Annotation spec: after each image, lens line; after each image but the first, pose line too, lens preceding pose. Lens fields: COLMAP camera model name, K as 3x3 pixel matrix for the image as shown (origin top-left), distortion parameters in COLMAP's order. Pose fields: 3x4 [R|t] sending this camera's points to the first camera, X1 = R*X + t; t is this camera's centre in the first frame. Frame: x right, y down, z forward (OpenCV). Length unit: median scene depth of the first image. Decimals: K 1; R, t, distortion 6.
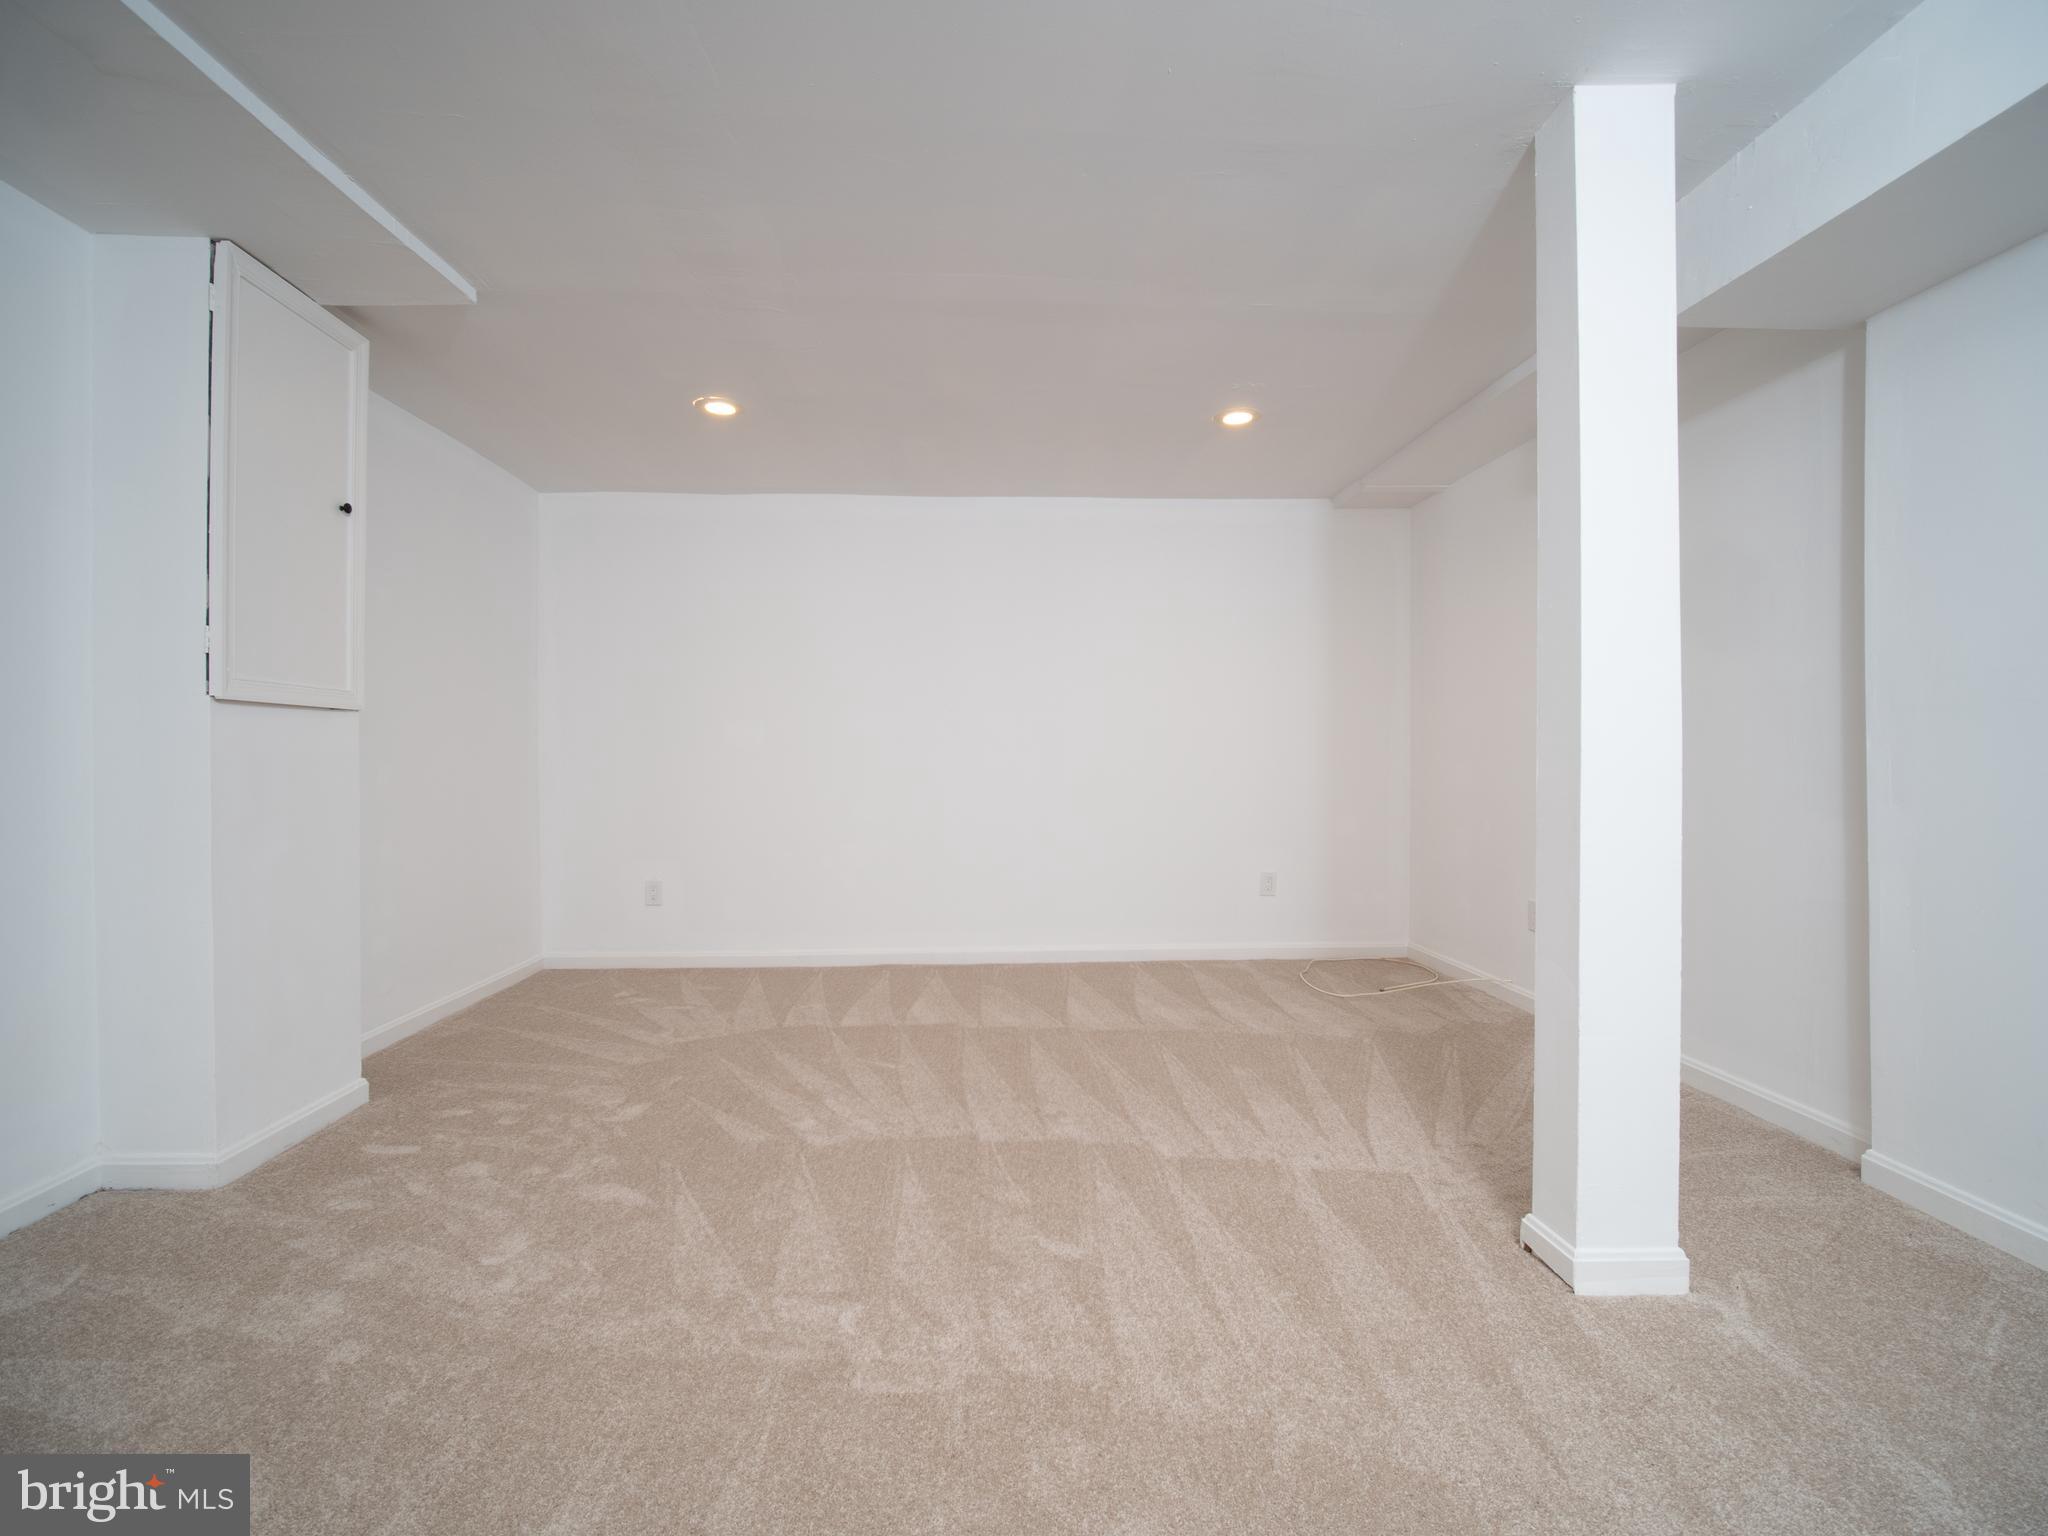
lens RADIAL K [[907.2, 0, 1017.0], [0, 907.2, 757.5], [0, 0, 1]] dist [-0.012068, -0.000269]
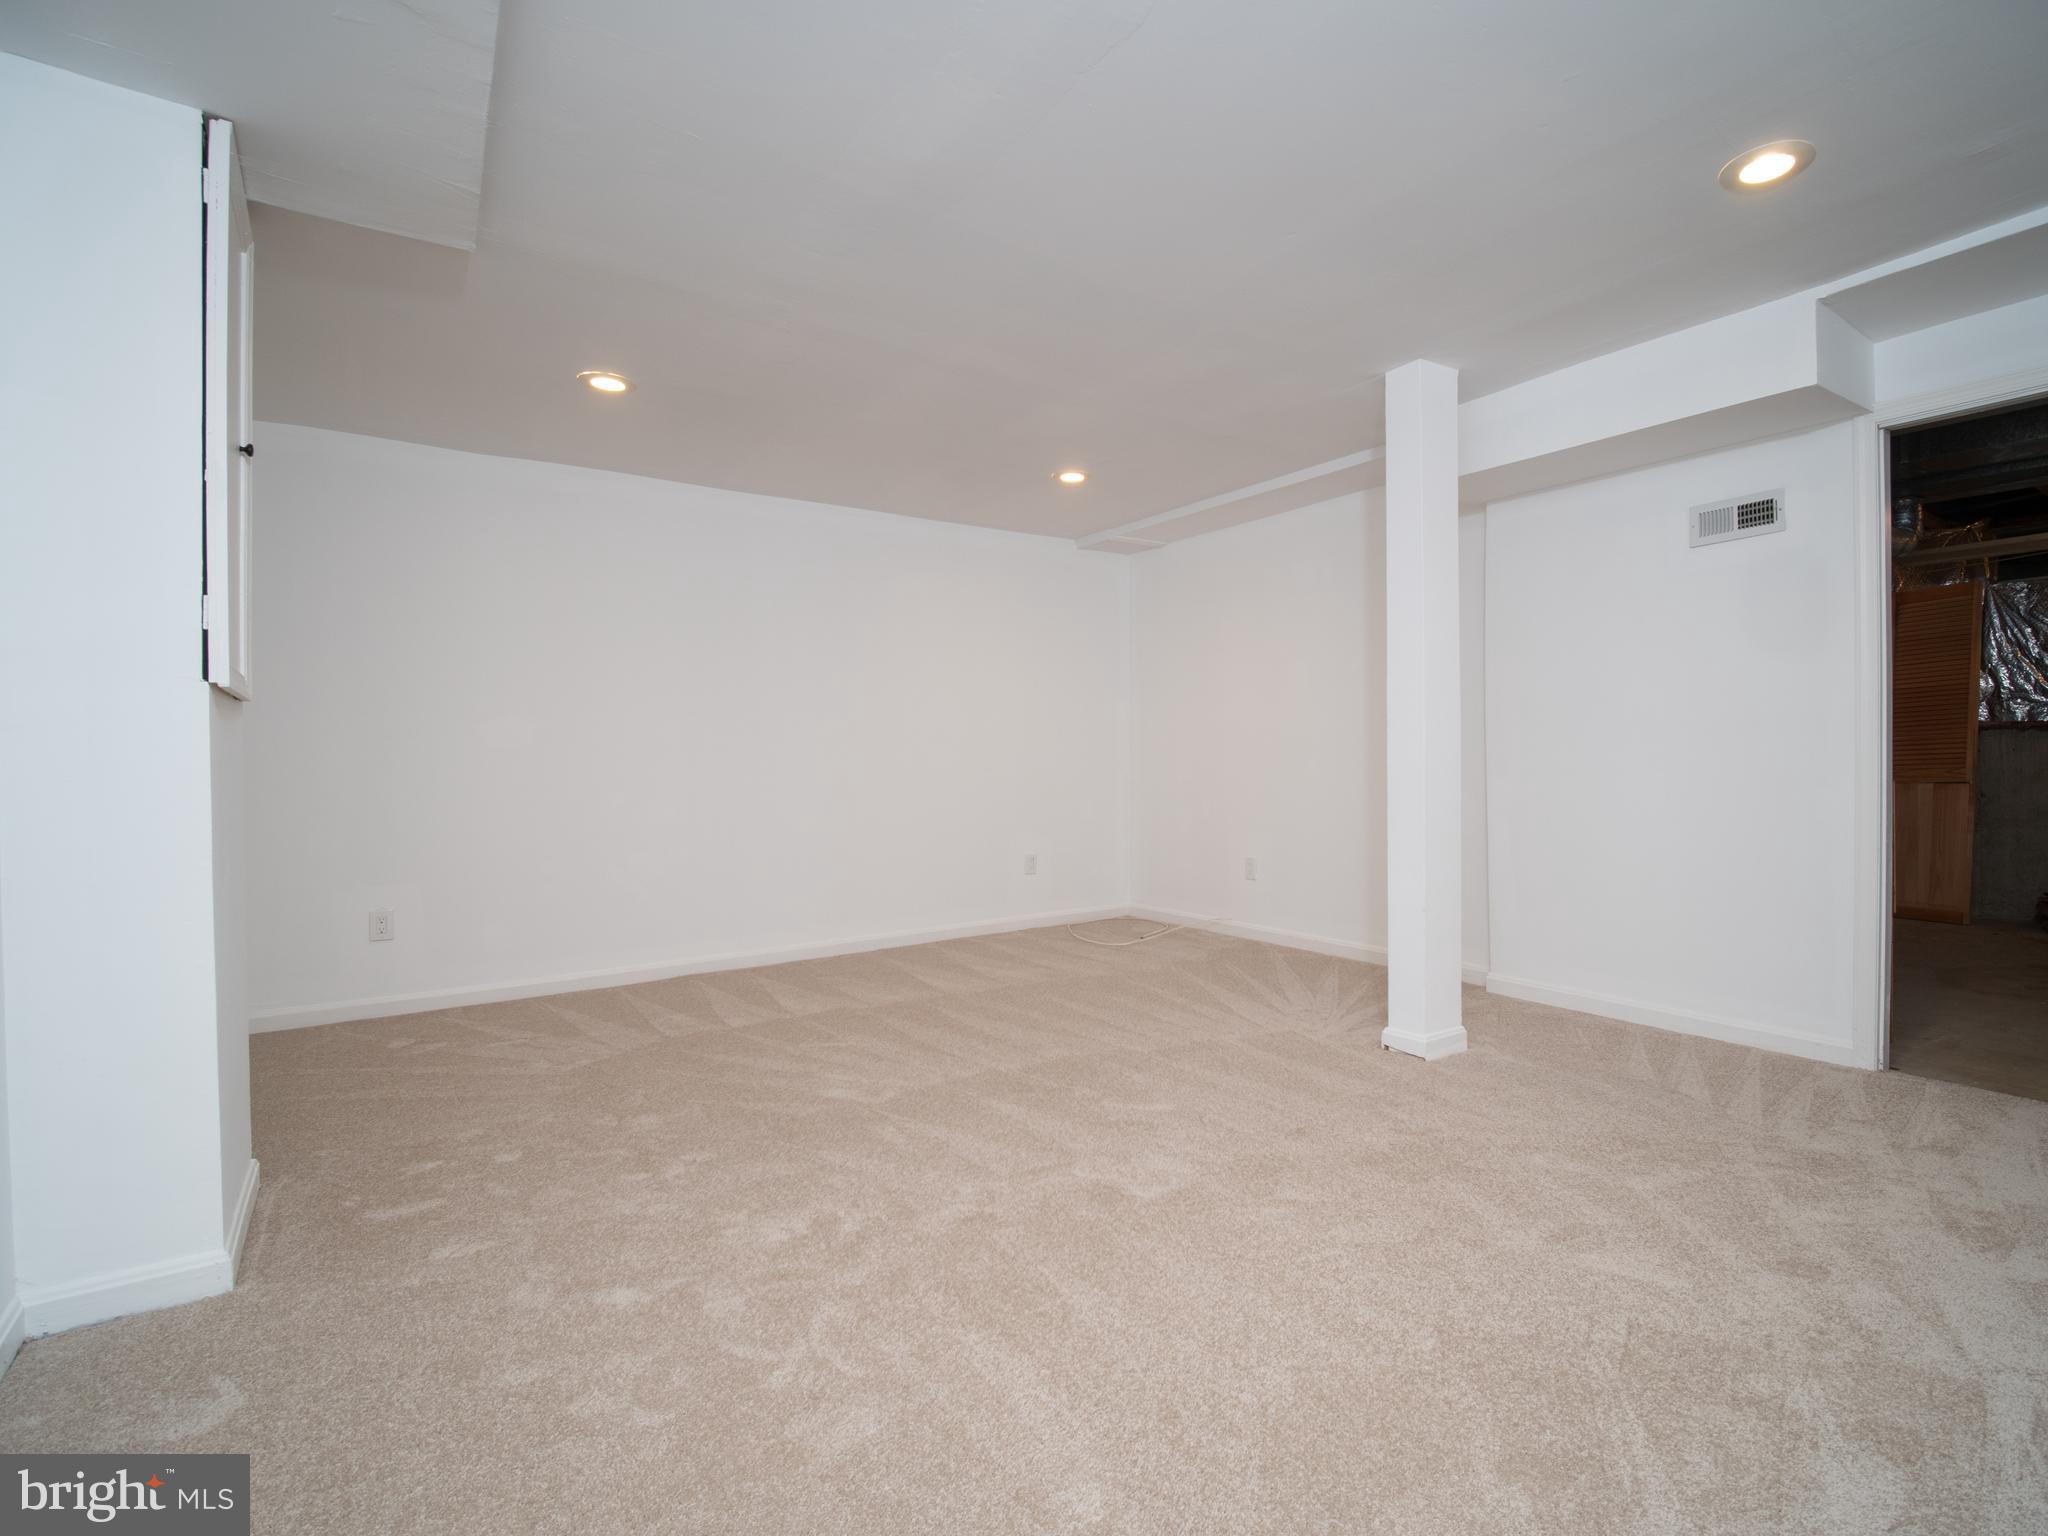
lens RADIAL K [[973.9, 0, 1041.7], [0, 973.9, 765.6], [0, 0, 1]] dist [-0.003396, 0.000027]
pose [[0.845194, -0.013924, 0.534278, -0.606539], [0.011457, 0.999903, 0.007935, 0.005741], [-0.534336, -0.000585, 0.845272, -0.110039]]
